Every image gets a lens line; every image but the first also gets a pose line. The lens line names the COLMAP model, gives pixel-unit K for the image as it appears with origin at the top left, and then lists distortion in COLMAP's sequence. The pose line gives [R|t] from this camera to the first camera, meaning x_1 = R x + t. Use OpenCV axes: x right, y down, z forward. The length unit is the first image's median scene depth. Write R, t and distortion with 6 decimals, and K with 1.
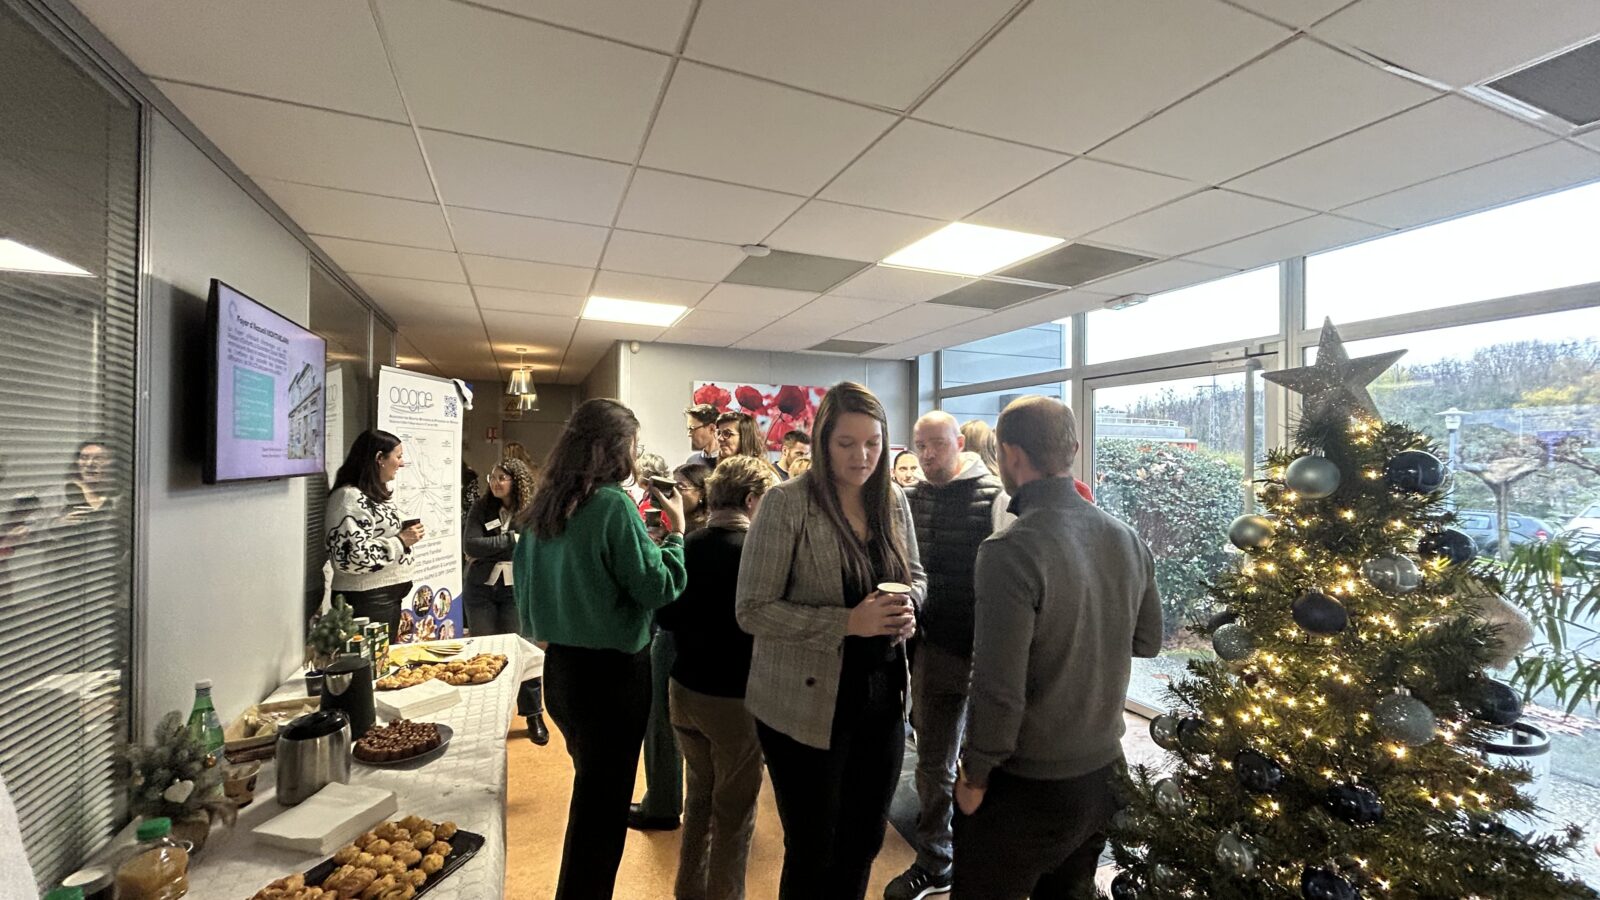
lens RADIAL K [[647.5, 0, 799.6], [0, 647.5, 450.0], [0, 0, 1]] dist [-0.002242, -0.000453]
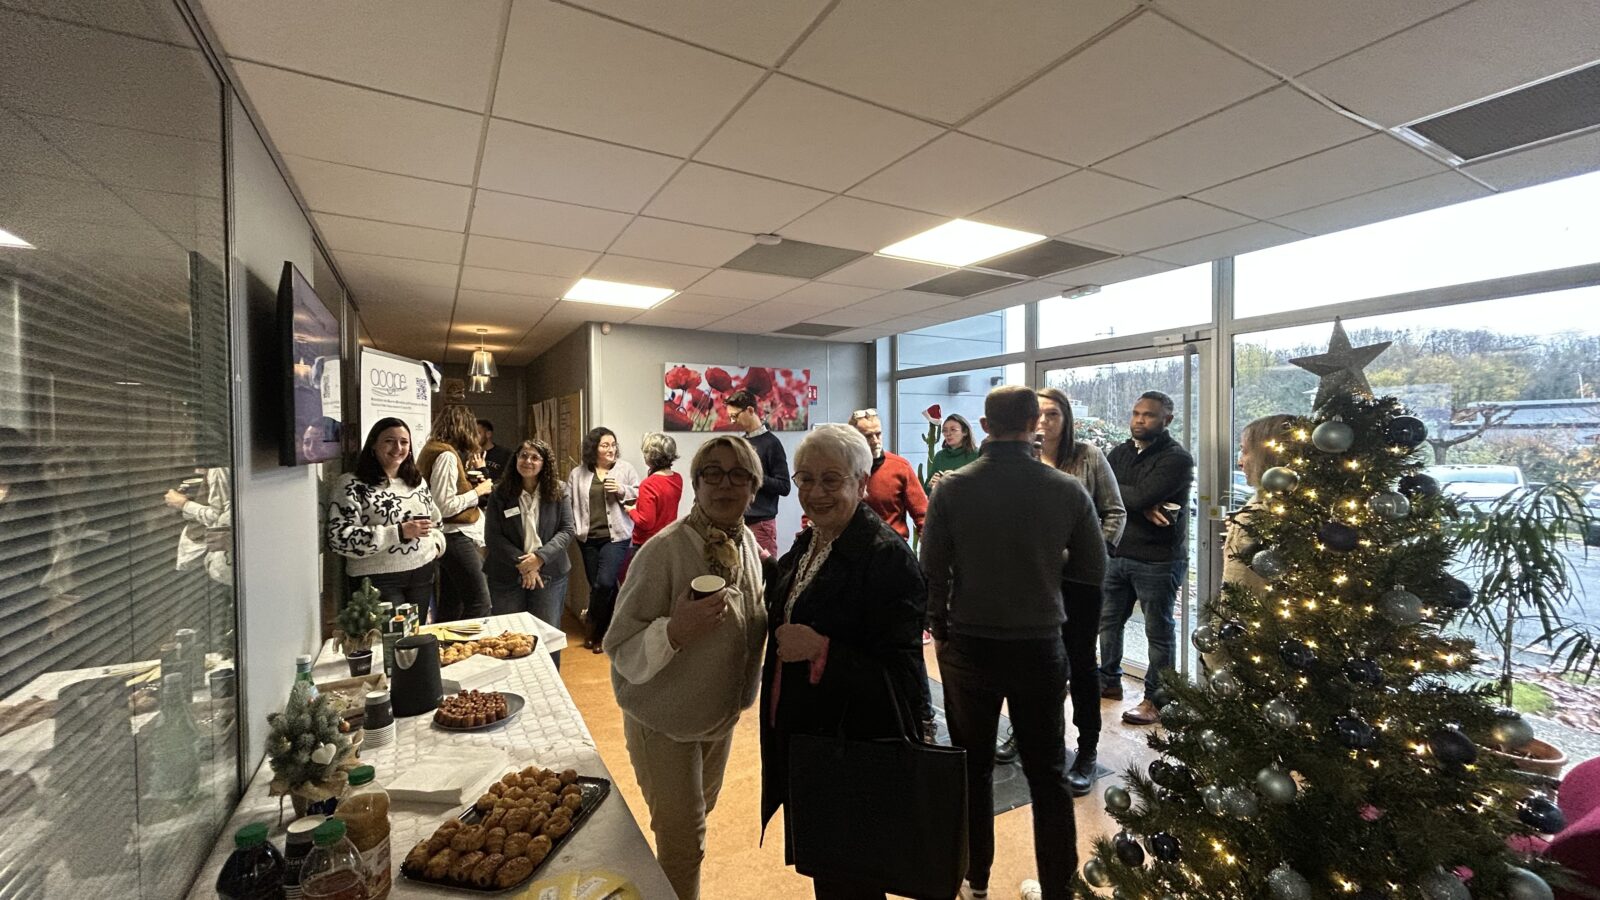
lens RADIAL K [[647.5, 0, 804.7], [0, 647.5, 449.5], [0, 0, 1]] dist [-0.002242, -0.000453]
pose [[0.992260, -0.015006, 0.123267, -0.138862], [0.011637, 0.999540, 0.028004, 0.005077], [-0.123630, -0.026353, 0.991978, -0.060432]]
